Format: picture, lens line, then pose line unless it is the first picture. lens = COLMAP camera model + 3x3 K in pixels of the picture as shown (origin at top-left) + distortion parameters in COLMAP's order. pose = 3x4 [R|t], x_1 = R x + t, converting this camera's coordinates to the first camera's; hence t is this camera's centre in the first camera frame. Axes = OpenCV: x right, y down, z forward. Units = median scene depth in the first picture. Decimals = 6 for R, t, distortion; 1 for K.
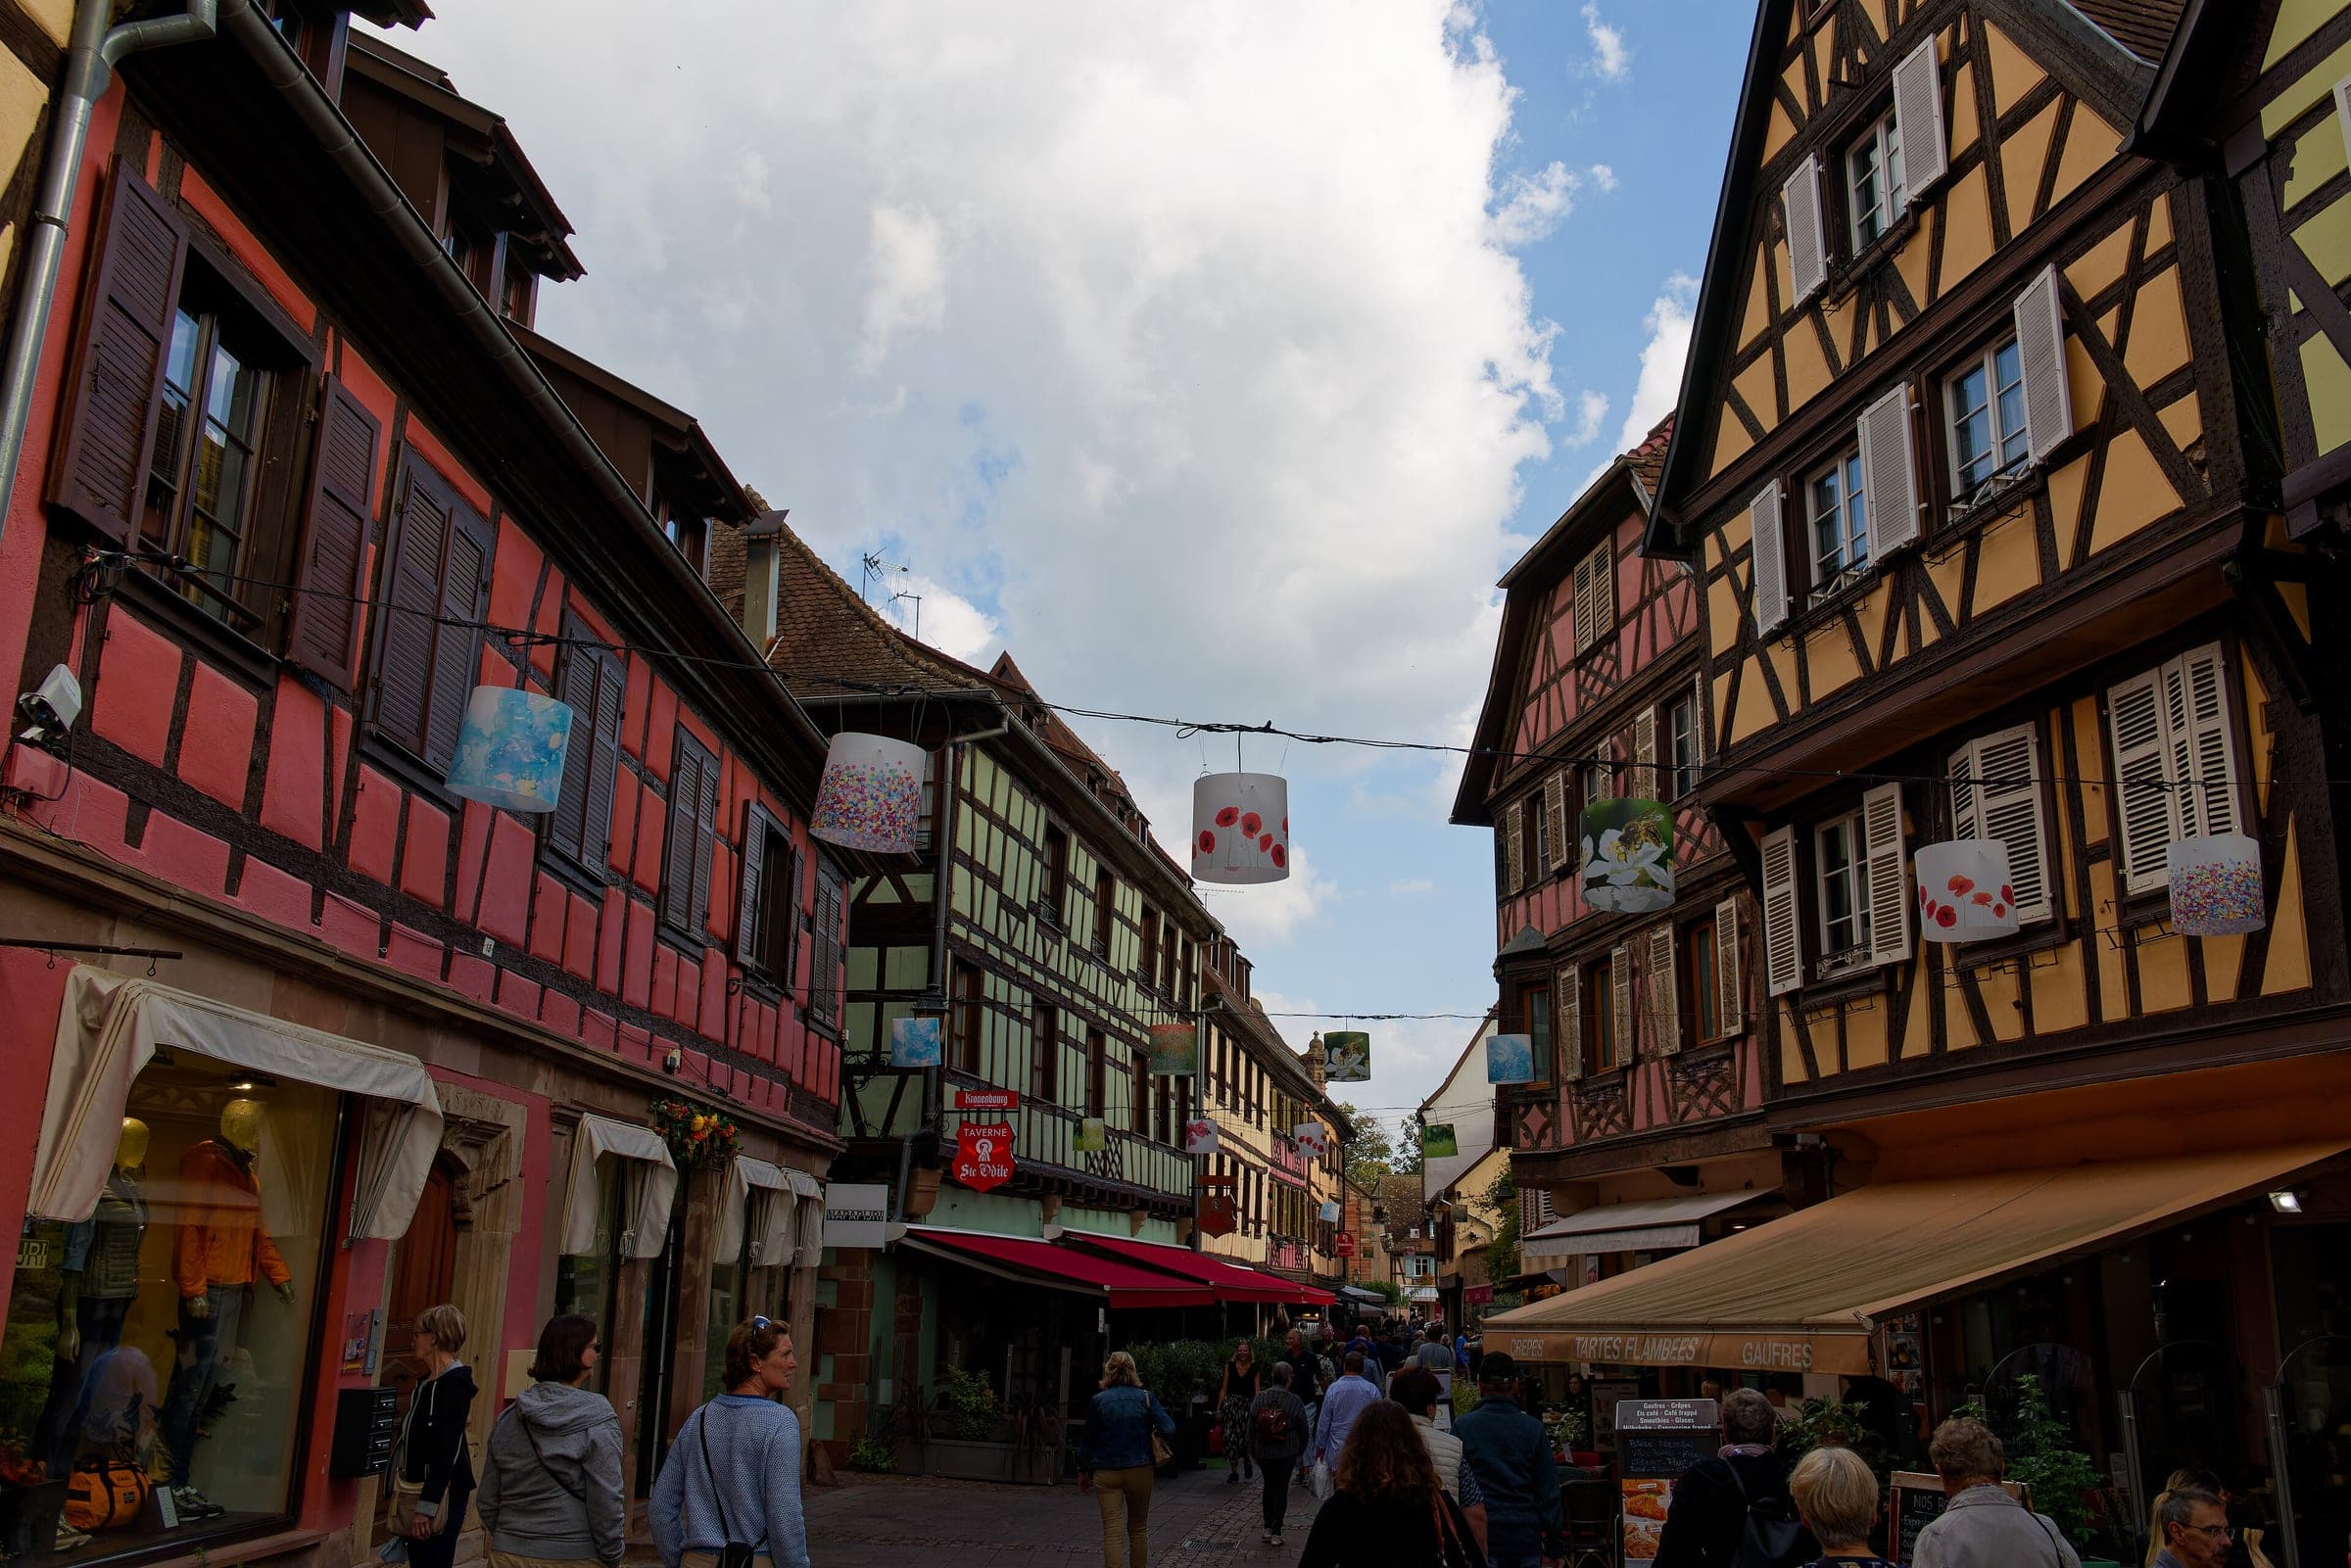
lens RADIAL K [[2010.4, 0, 1175.5], [0, 2010.4, 784.0], [0, 0, 1]] dist [-0.007045, -0.003986]
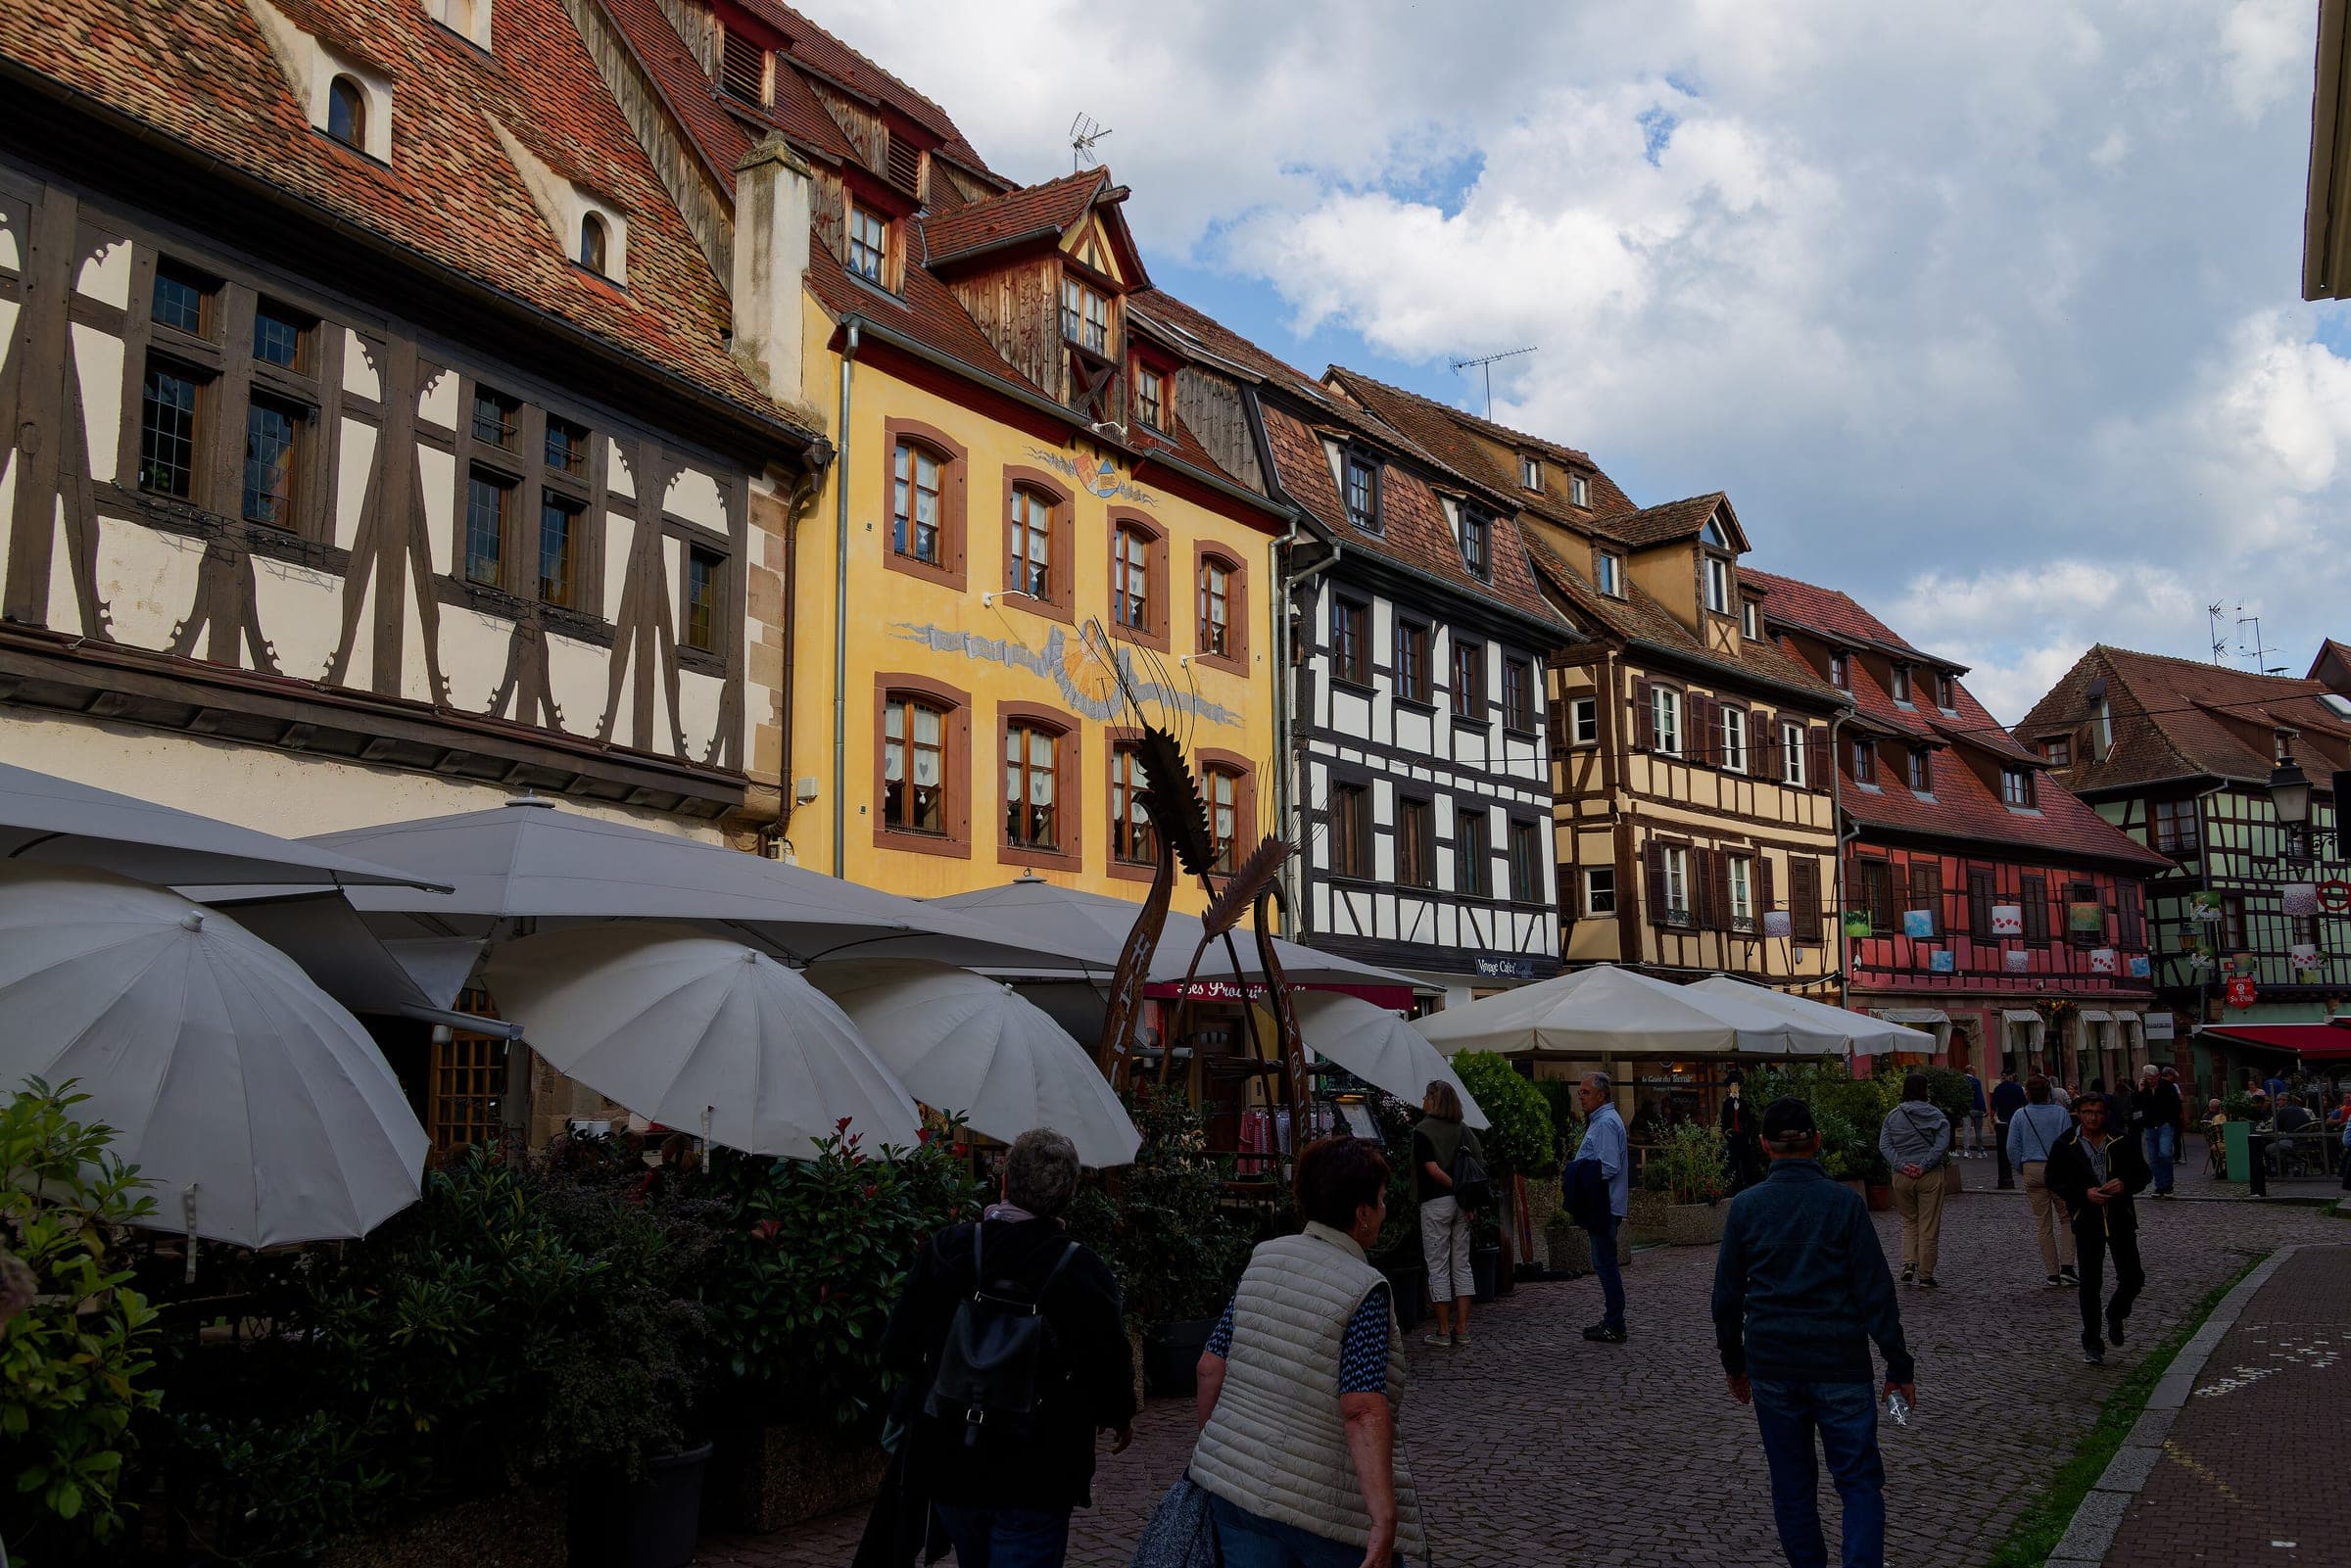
lens RADIAL K [[2010.4, 0, 1175.5], [0, 2010.4, 784.0], [0, 0, 1]] dist [-0.007045, -0.003986]
pose [[0.705366, -0.133480, -0.696163, 0.626845], [0.209176, 0.977571, 0.024504, -0.324701], [0.677278, -0.162904, 0.717466, -1.282539]]
